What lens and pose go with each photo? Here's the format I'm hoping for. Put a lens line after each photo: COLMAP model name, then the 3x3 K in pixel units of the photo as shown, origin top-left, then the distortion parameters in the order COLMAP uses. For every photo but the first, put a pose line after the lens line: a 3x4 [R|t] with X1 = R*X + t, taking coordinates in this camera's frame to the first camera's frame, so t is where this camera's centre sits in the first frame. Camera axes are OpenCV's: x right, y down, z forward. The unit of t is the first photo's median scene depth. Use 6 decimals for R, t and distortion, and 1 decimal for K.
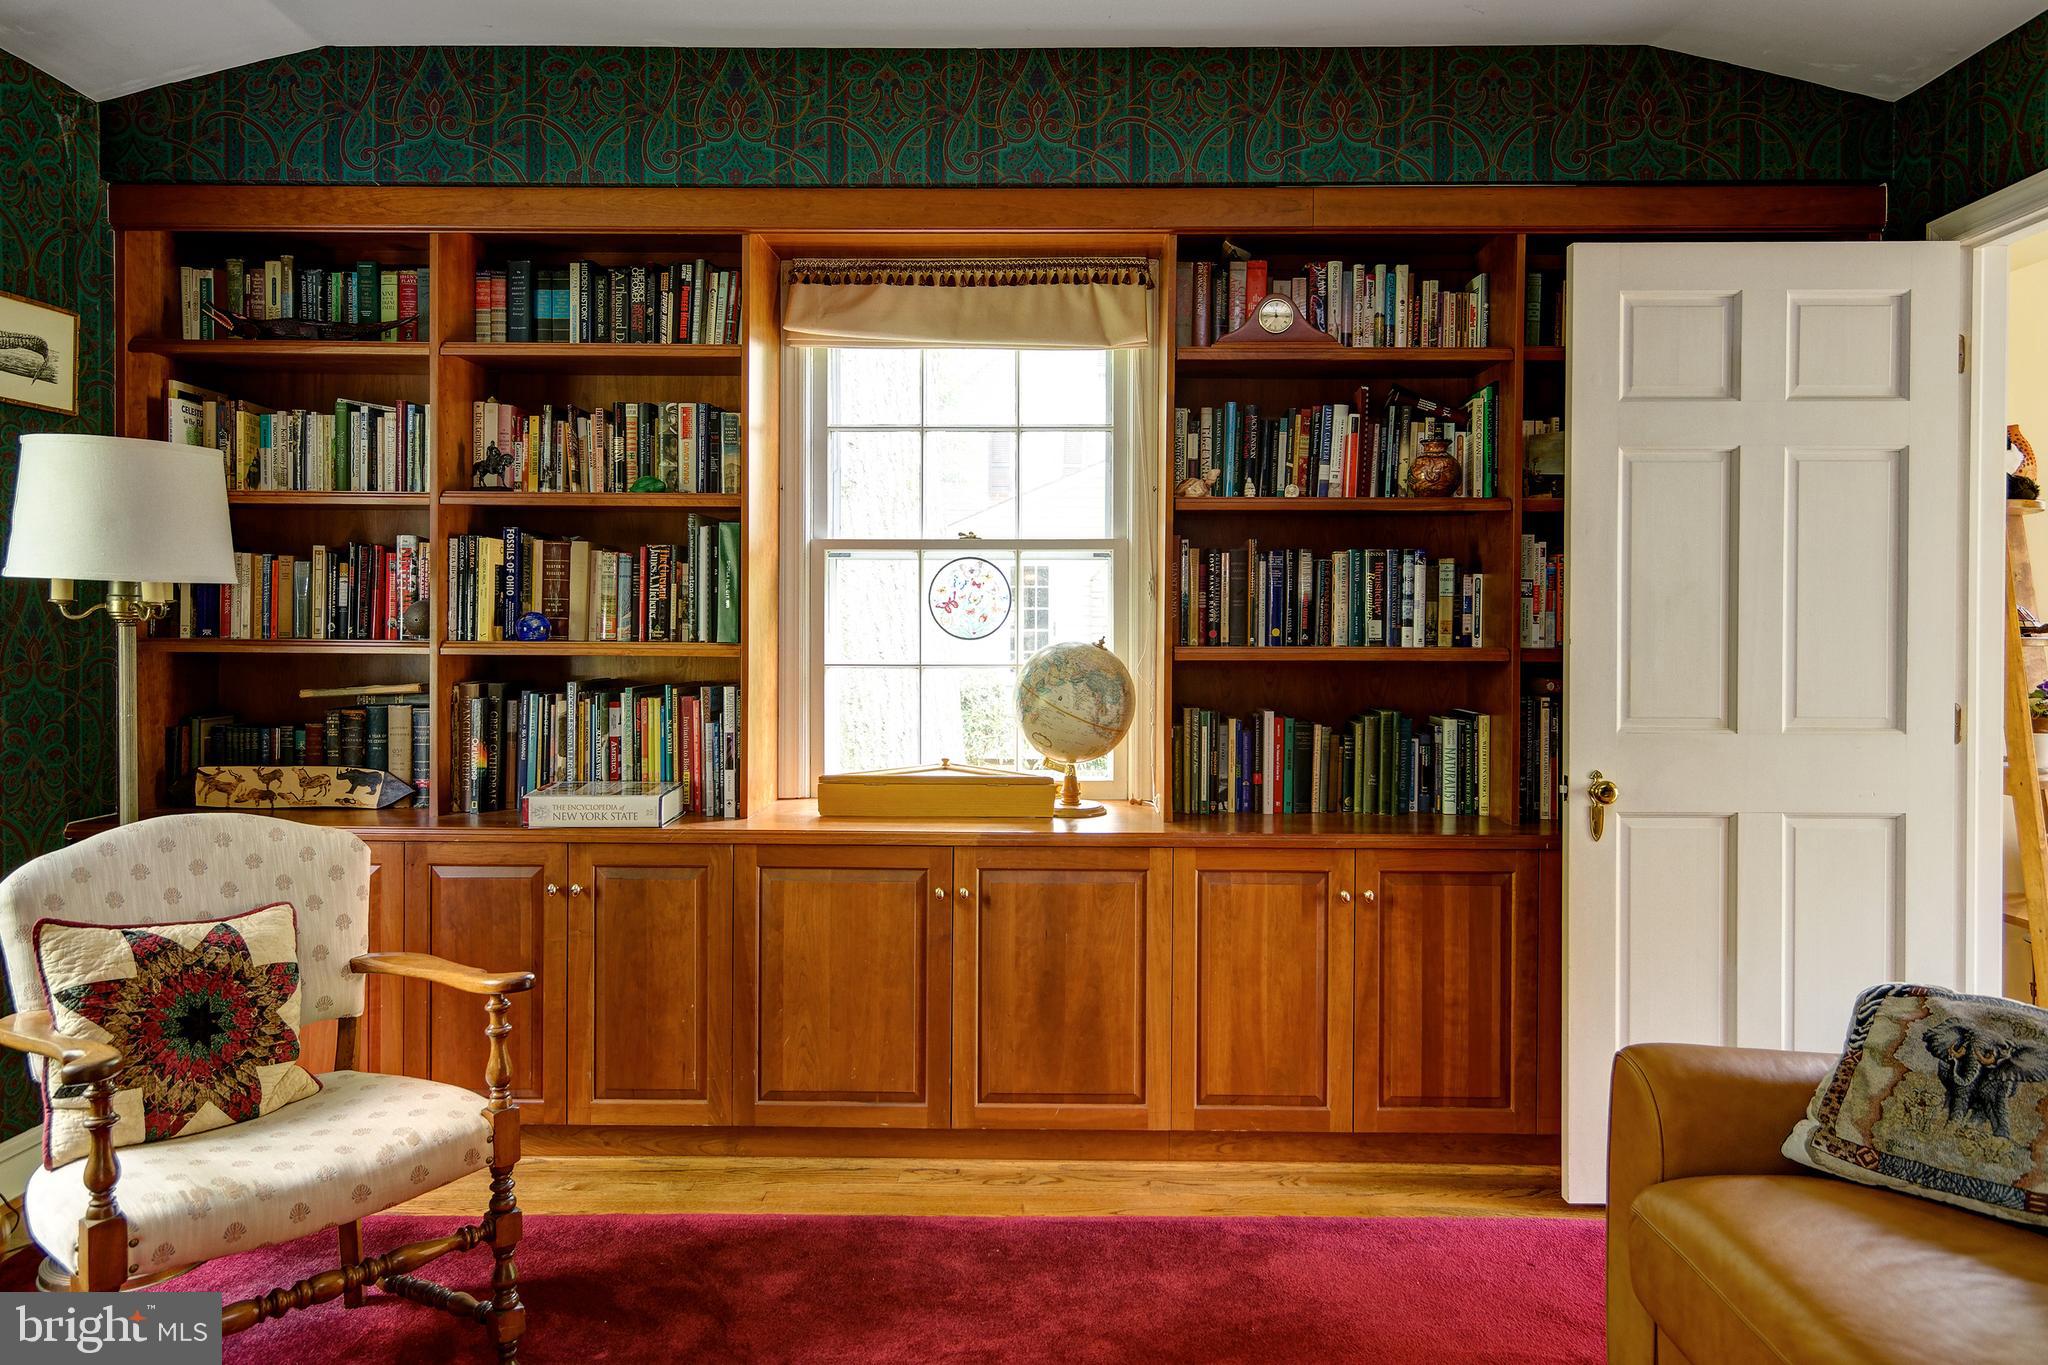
lens RADIAL K [[1303.0, 0, 1034.5], [0, 1303.0, 675.9], [0, 0, 1]] dist [0.011234, -0.005923]
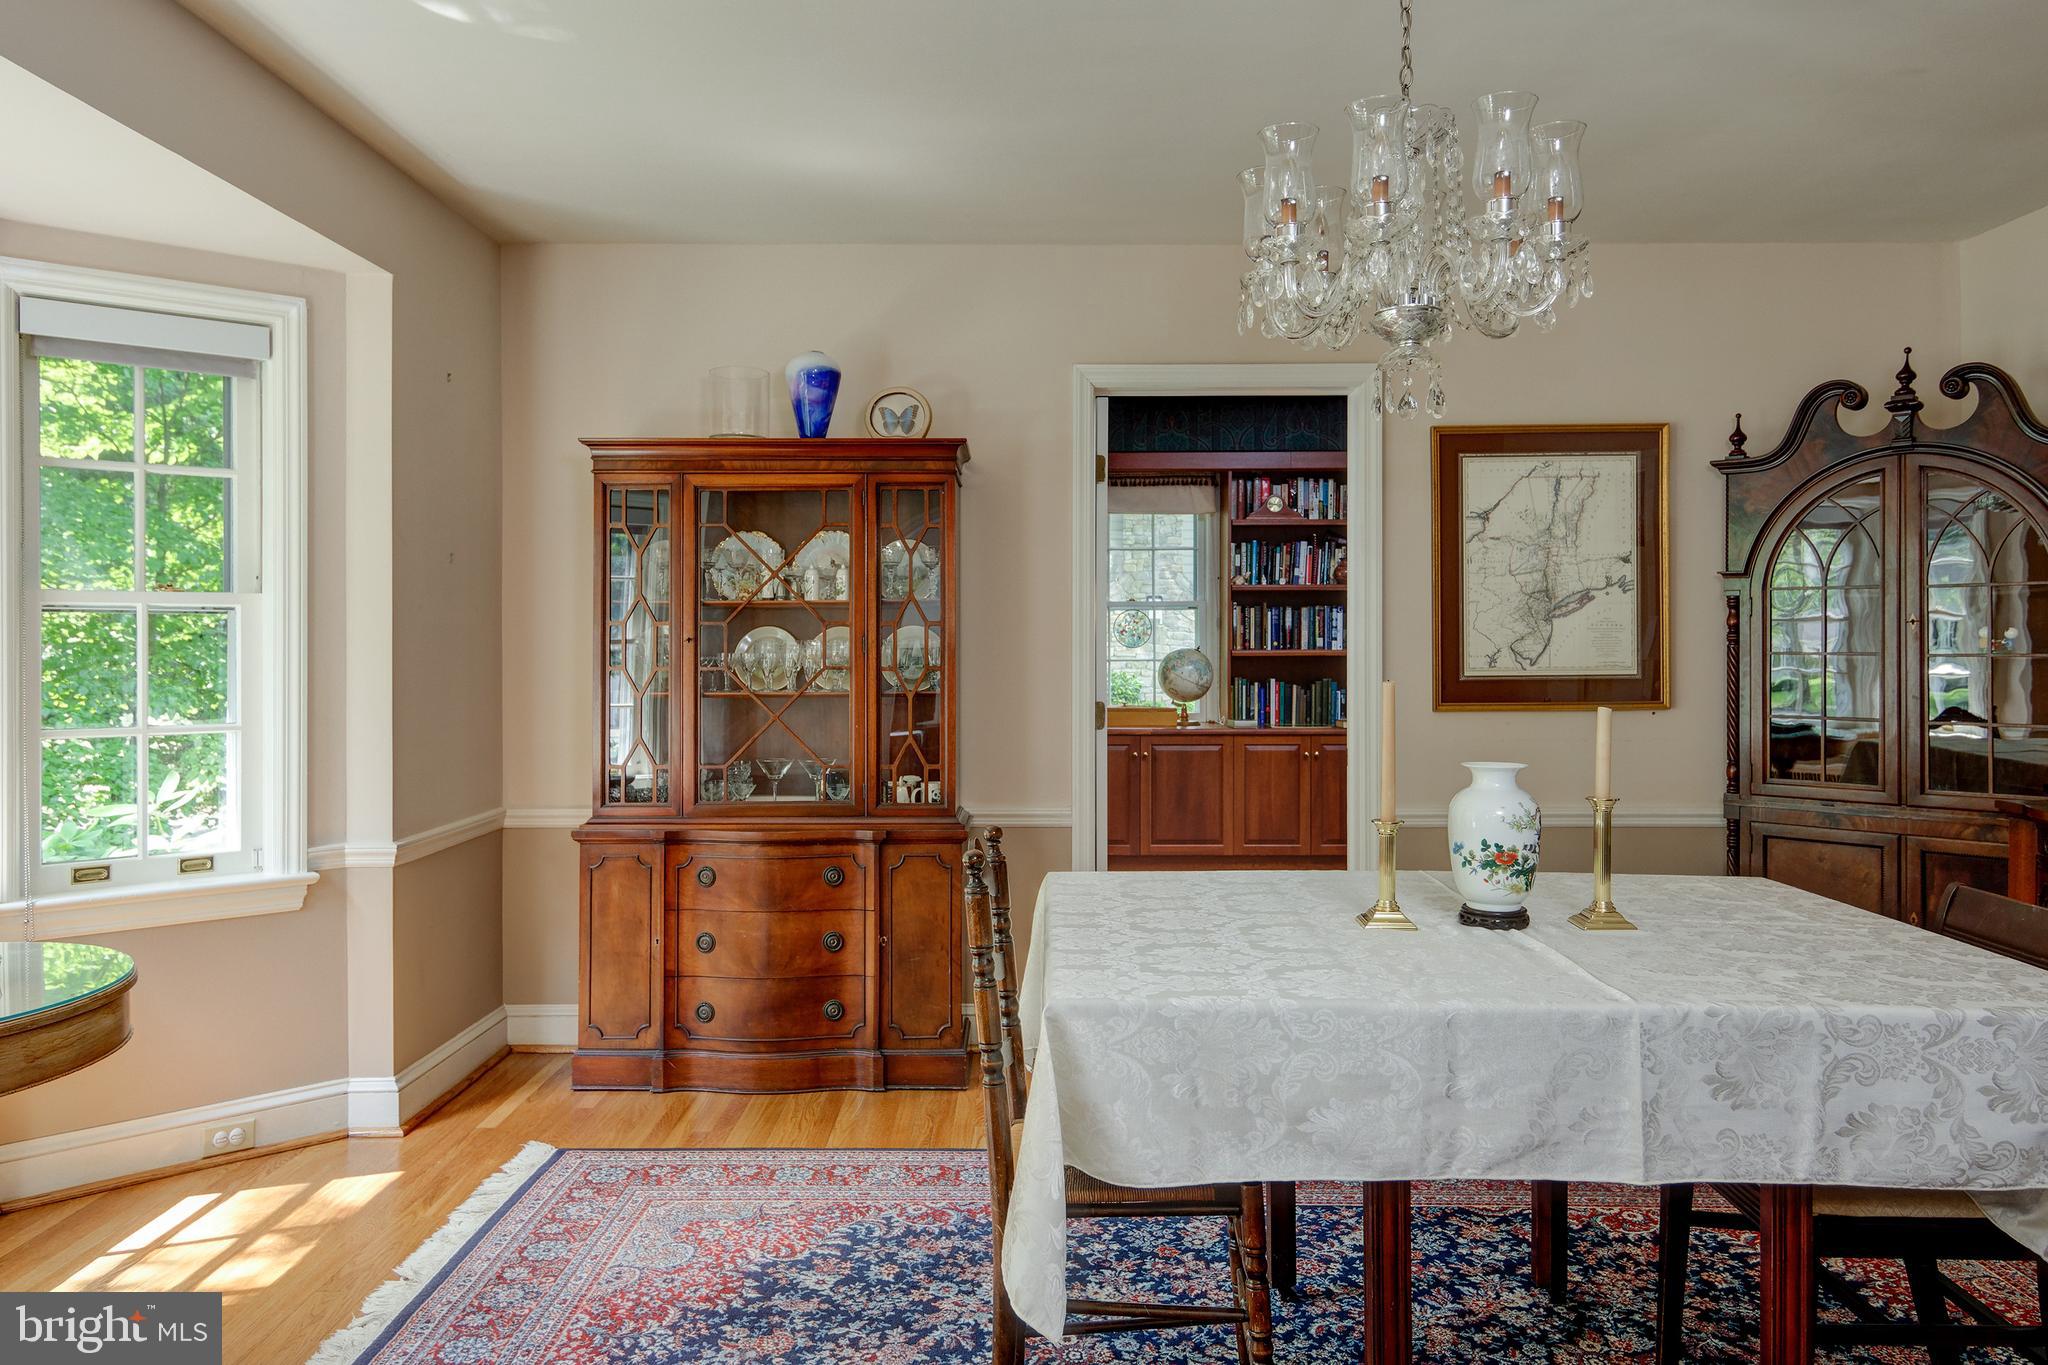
lens RADIAL K [[1388.3, 0, 1012.0], [0, 1388.3, 683.9], [0, 0, 1]] dist [0.001849, -0.001119]
pose [[0.999972, -0.006305, 0.003954, -0.276869], [0.006325, 0.999966, -0.005243, 0.045169], [-0.003921, 0.005268, 0.999978, -1.377833]]
